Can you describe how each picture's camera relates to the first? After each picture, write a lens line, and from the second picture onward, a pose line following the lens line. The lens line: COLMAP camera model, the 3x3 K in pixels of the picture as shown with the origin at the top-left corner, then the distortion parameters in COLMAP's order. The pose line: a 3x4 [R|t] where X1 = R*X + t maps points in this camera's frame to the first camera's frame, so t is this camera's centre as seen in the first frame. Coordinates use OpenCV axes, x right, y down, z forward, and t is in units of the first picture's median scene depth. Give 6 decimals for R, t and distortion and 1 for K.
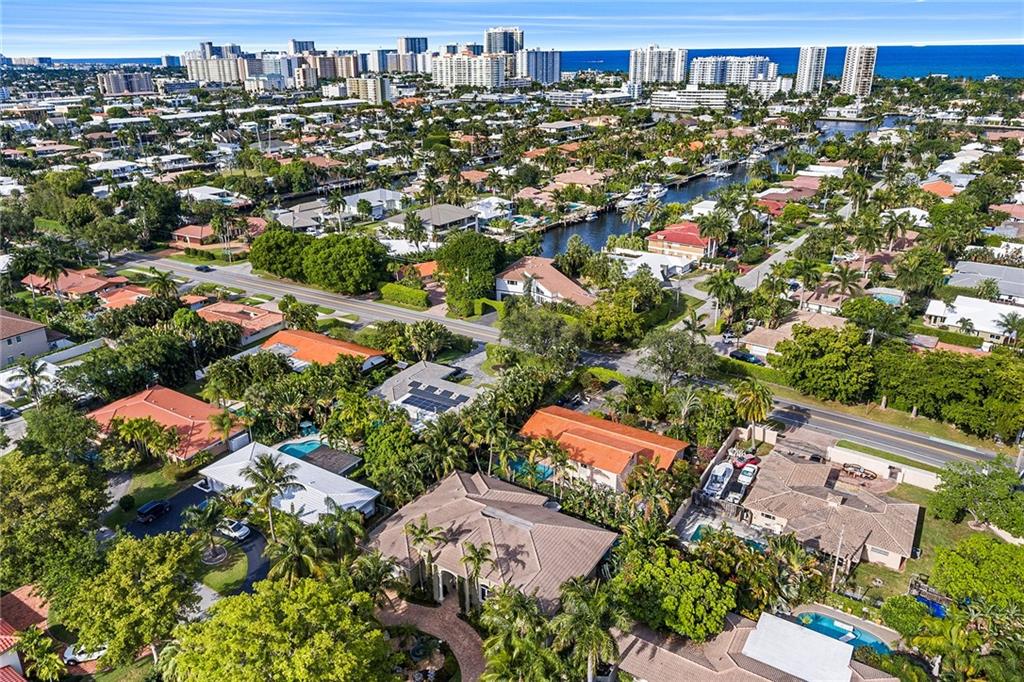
lens RADIAL K [[702.0, 0, 510.3], [0, 702.0, 341.5], [0, 0, 1]] dist [0.000429, 0.004114]
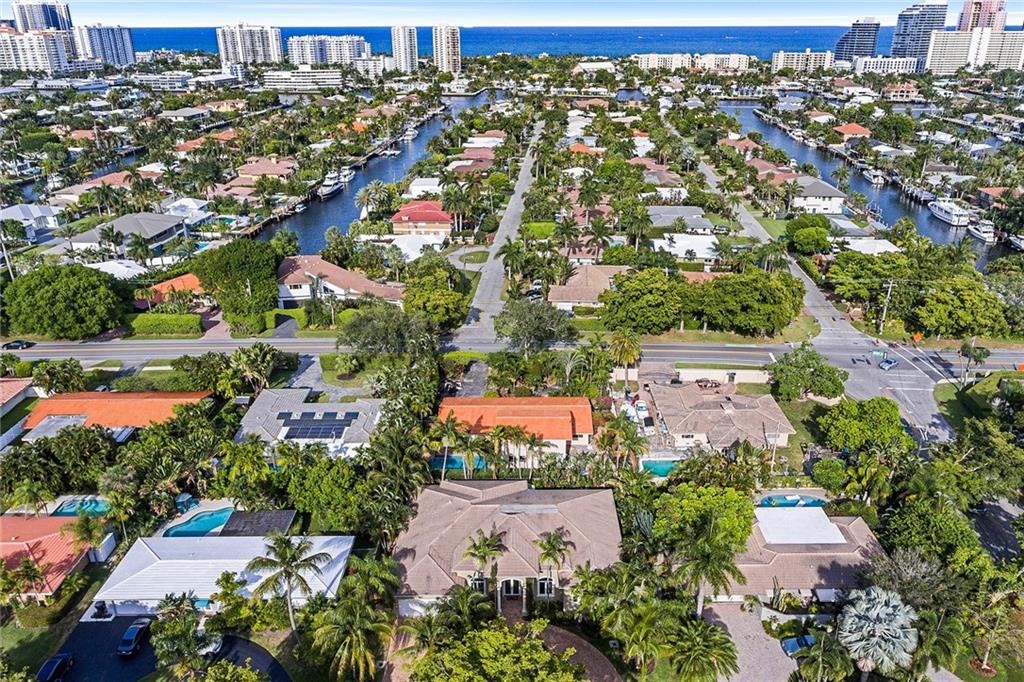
lens RADIAL K [[702.0, 0, 513.9], [0, 702.0, 341.7], [0, 0, 1]] dist [0.000429, 0.004114]
pose [[0.838980, -0.213937, 0.500344, -0.233878], [0.201007, 0.976286, 0.080392, -0.030996], [-0.505677, 0.033125, 0.862086, 0.075348]]
